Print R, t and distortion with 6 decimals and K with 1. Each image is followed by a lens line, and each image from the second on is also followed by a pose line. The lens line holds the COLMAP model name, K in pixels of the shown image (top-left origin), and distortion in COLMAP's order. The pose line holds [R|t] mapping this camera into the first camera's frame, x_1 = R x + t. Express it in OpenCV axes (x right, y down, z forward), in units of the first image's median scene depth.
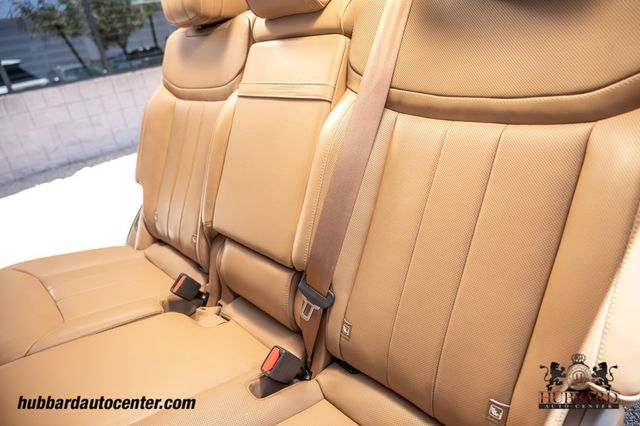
lens RADIAL K [[428.0, 0, 322.9], [0, 428.0, 215.8], [0, 0, 1]] dist [-0.001807, -0.000687]
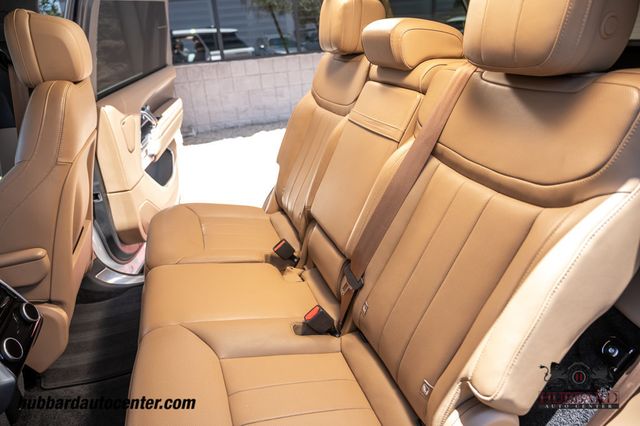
lens RADIAL K [[428.0, 0, 318.4], [0, 428.0, 211.1], [0, 0, 1]] dist [-0.001807, -0.000687]
pose [[0.909310, 0.232962, -0.344796, 0.210798], [-0.223074, 0.972378, 0.068689, -0.066573], [0.351274, 0.014455, 0.936161, -0.227522]]
